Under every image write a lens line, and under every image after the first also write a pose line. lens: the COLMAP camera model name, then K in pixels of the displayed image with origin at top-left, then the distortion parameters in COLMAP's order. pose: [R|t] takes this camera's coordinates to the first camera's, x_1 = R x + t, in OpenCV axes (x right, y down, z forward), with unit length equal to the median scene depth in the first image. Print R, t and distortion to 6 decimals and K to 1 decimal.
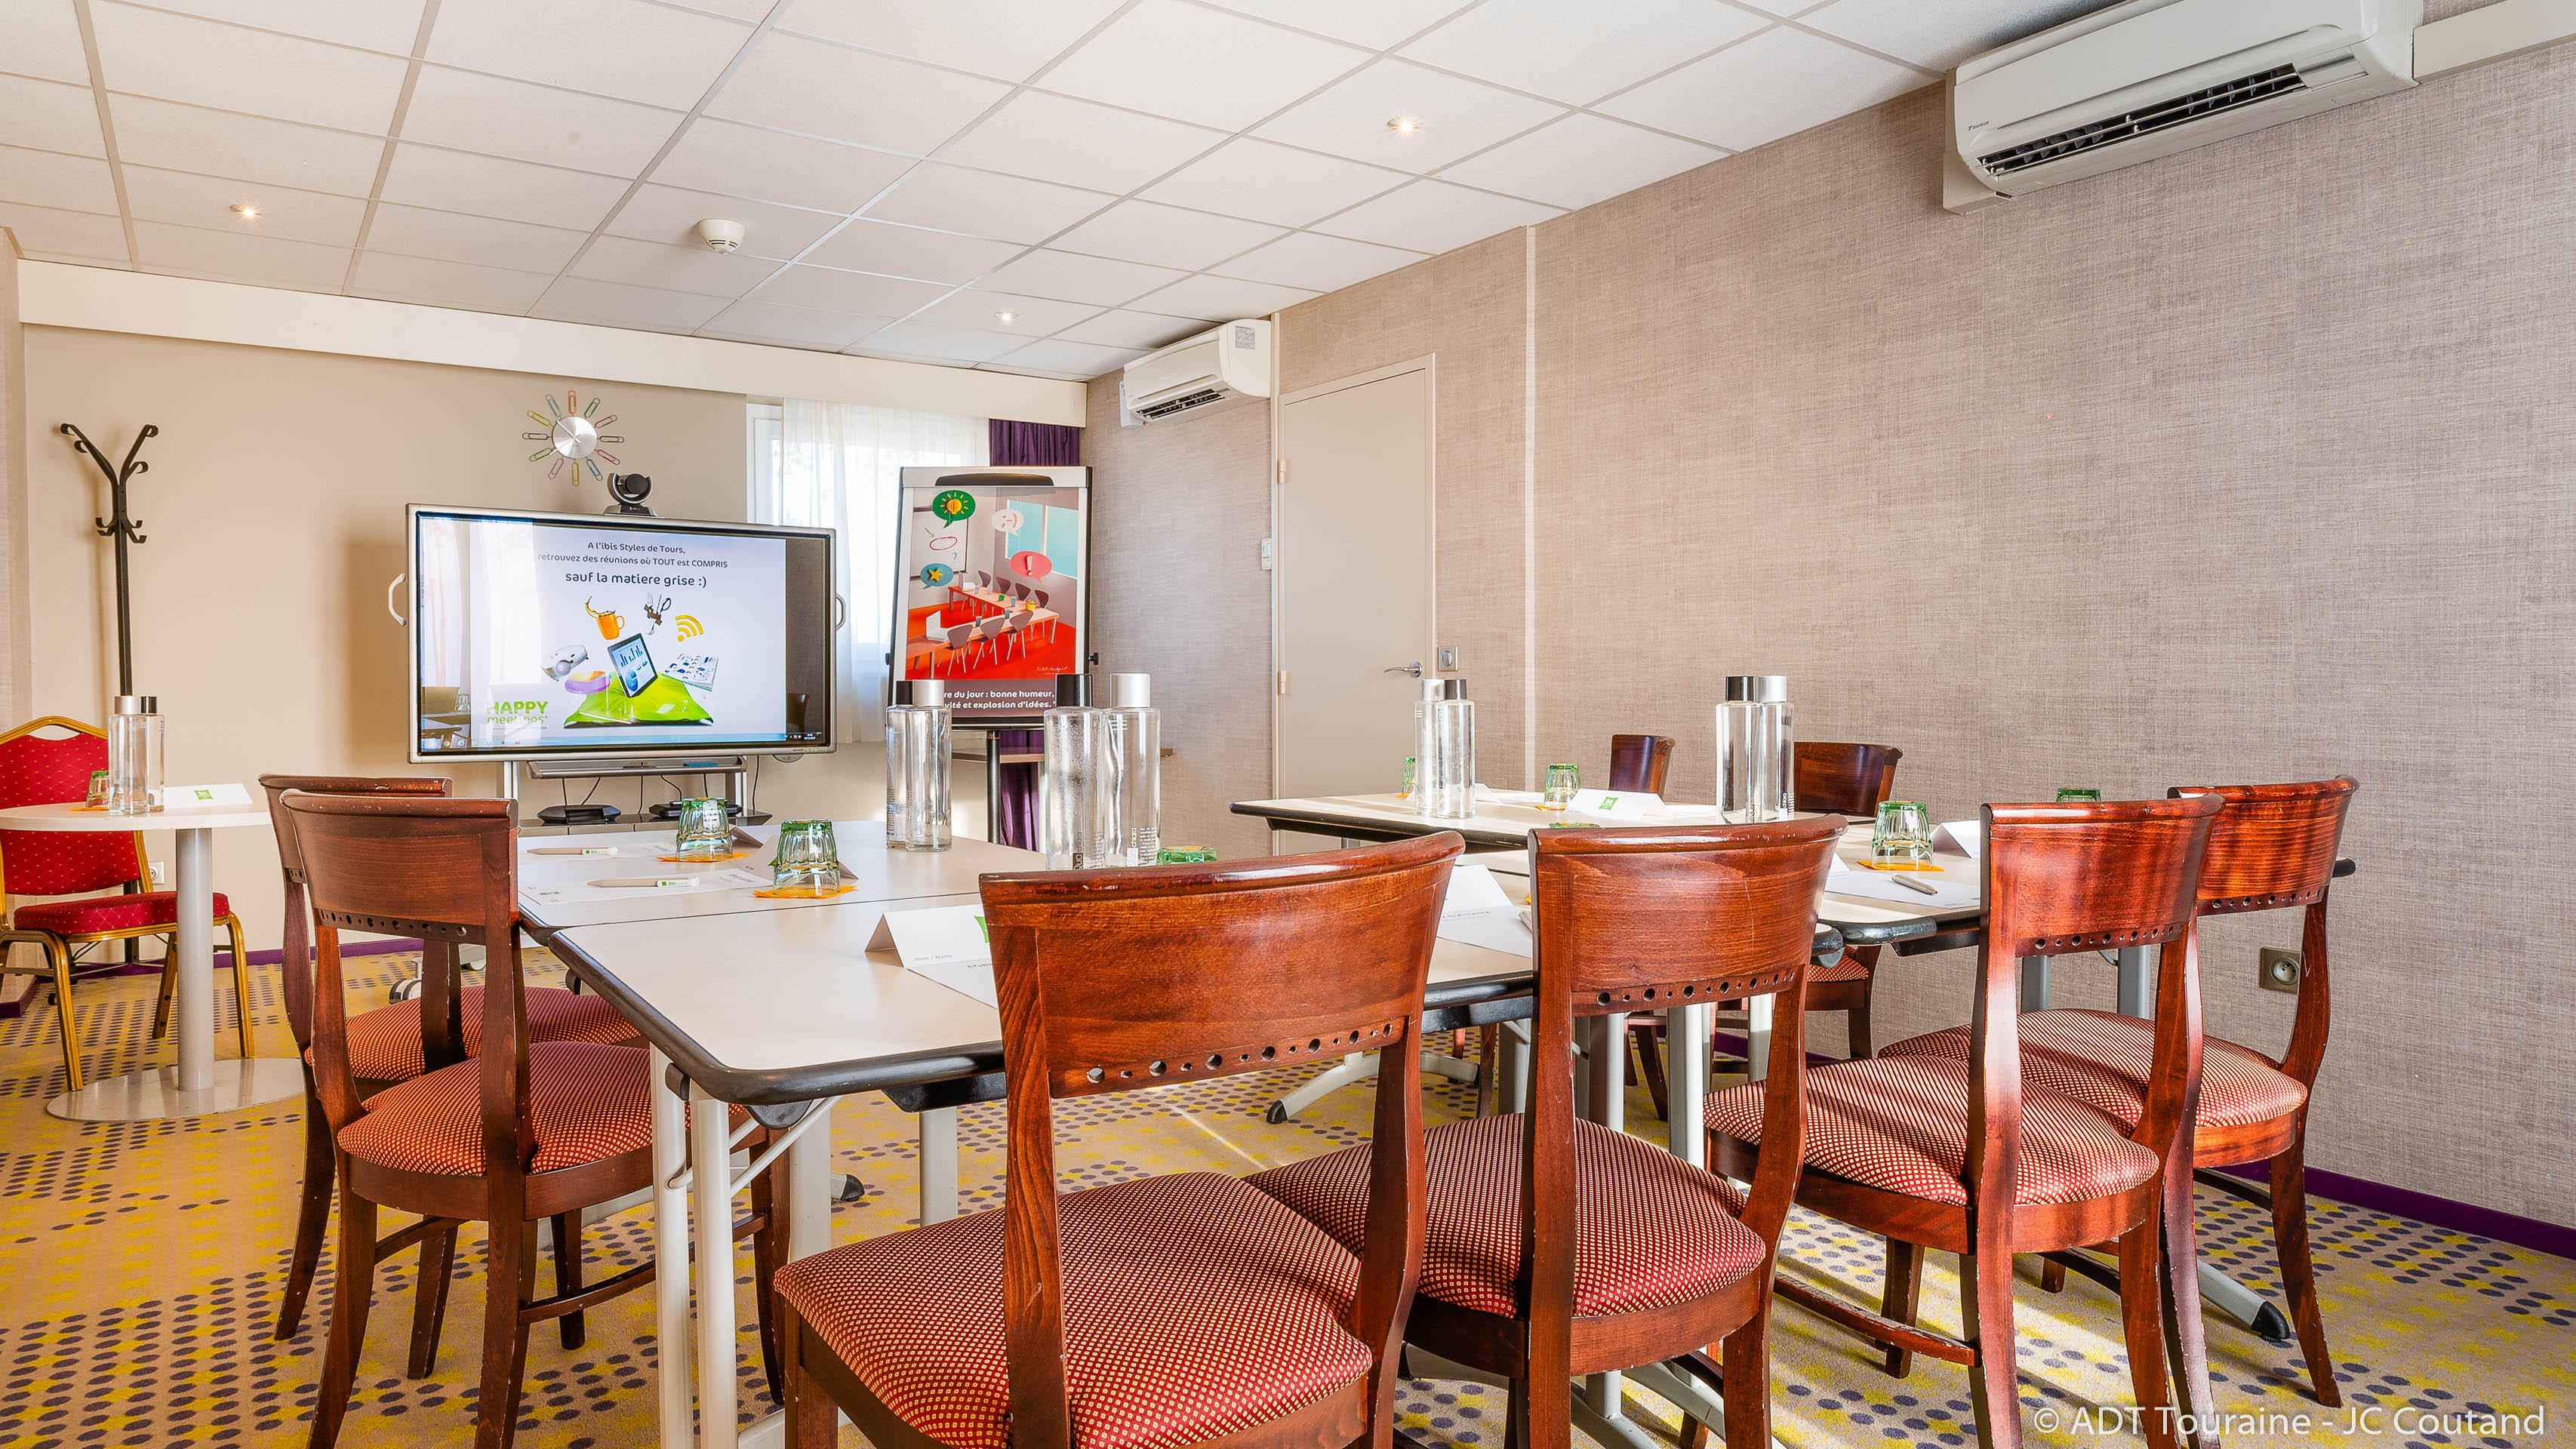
lens RADIAL K [[1567.3, 0, 1288.0], [0, 1567.3, 724.5], [0, 0, 1]] dist [0.000043, 0.000470]
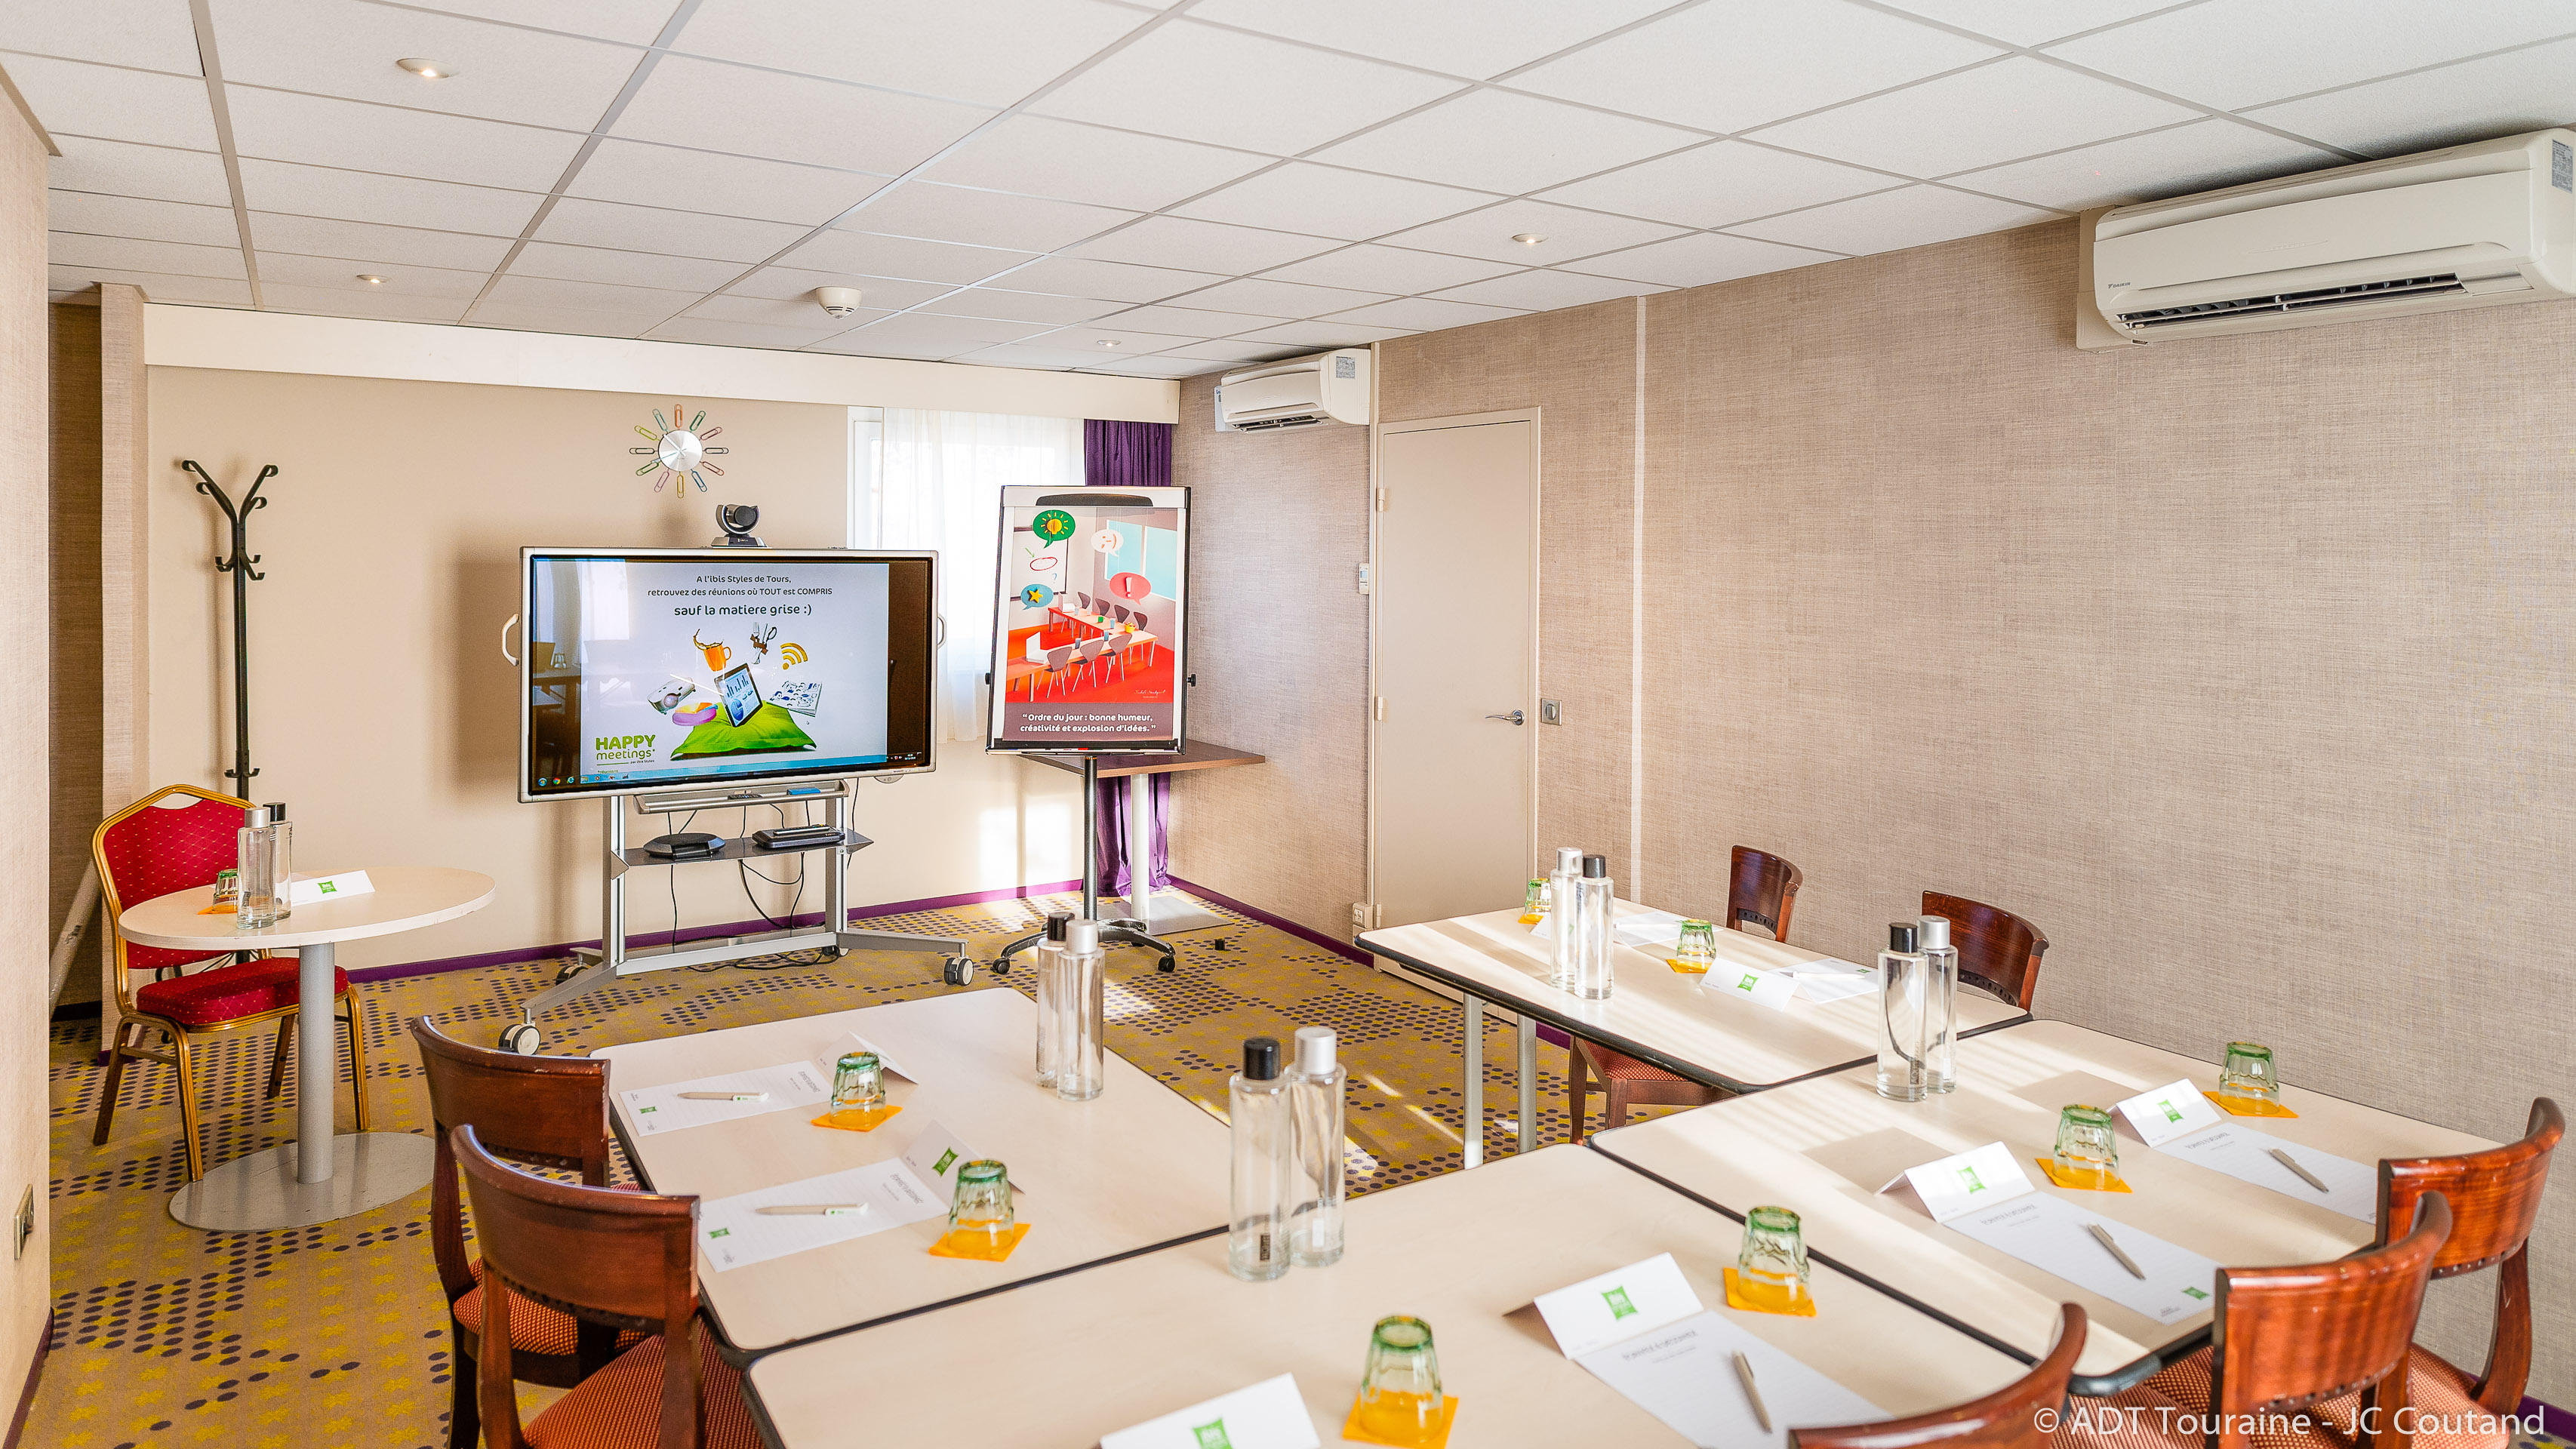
lens RADIAL K [[1539.3, 0, 1322.0], [0, 1539.3, 565.7], [0, 0, 1]] dist [-0.000966, 0.002111]
pose [[0.999897, 0.008711, -0.011411, -0.035648], [-0.008842, 0.999895, -0.011509, -0.127428], [0.011309, 0.011609, 0.999869, 0.013204]]
